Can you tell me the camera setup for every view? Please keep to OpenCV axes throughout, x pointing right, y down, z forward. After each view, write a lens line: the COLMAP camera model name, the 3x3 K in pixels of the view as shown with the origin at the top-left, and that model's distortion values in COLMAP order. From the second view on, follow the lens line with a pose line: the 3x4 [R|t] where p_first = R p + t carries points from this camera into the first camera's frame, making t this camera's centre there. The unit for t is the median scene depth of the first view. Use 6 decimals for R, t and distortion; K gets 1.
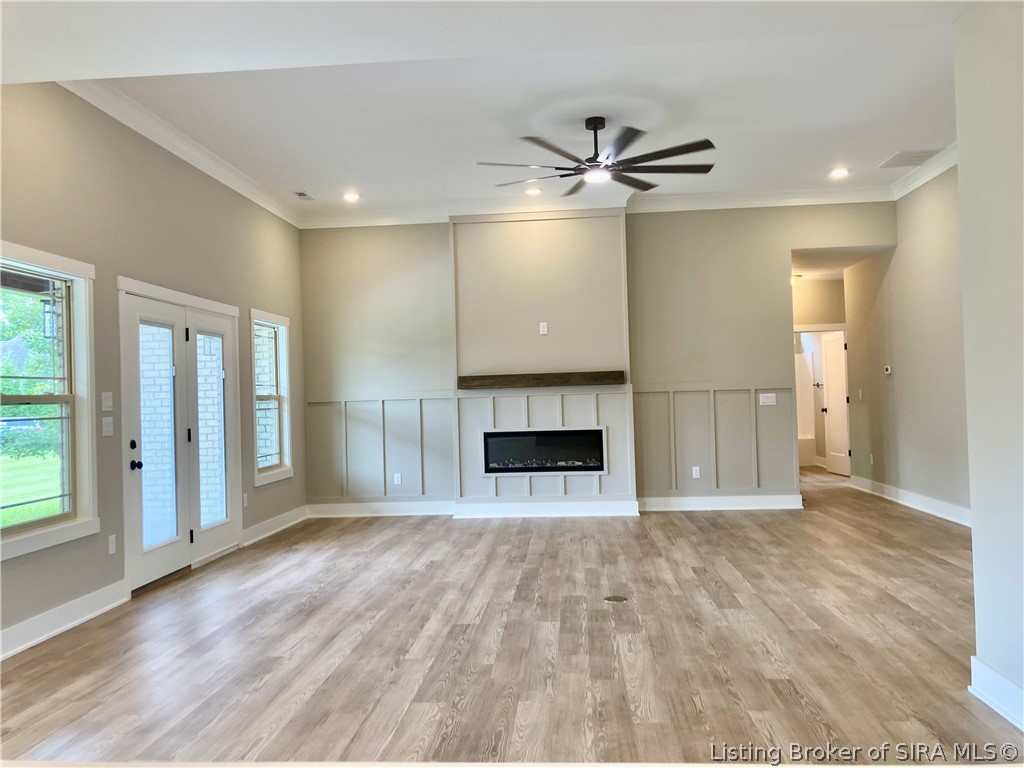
lens RADIAL K [[827.9, 0, 512.0], [0, 827.9, 384.0], [0, 0, 1]] dist [0.049092, -0.002306]
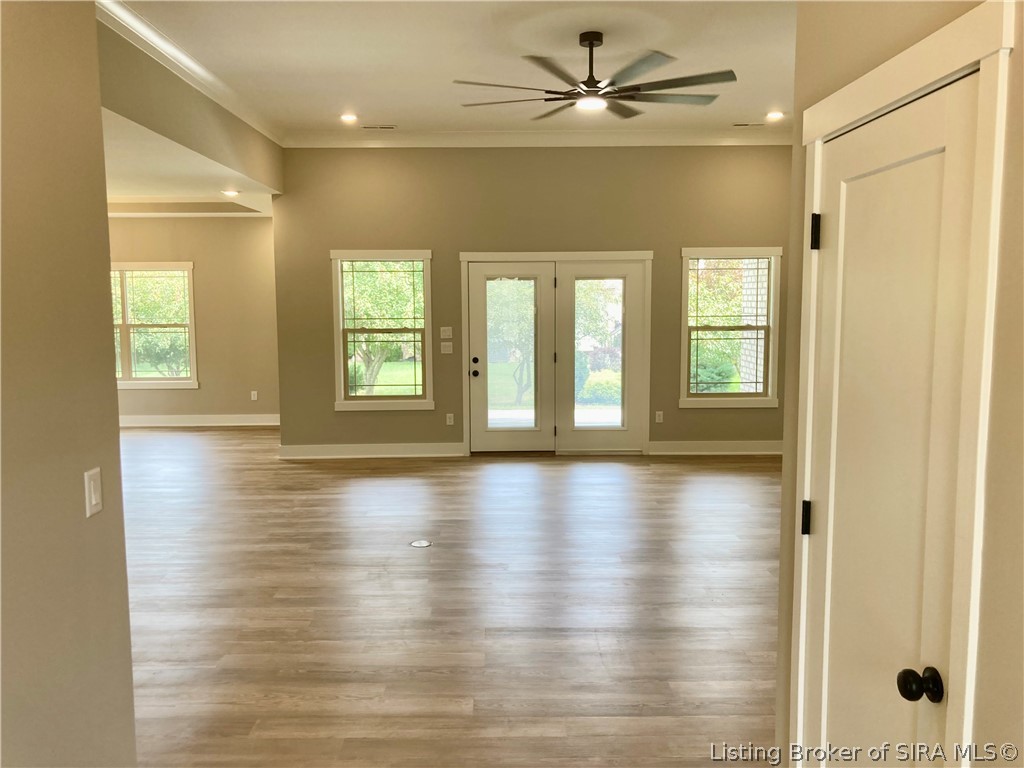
lens RADIAL K [[827.9, 0, 512.0], [0, 827.9, 384.0], [0, 0, 1]] dist [0.049092, -0.002306]
pose [[0.094010, 0.130941, -0.986923, 1.110038], [0.017680, 0.990937, 0.133158, -0.090218], [0.995414, -0.029967, 0.090843, 0.952616]]
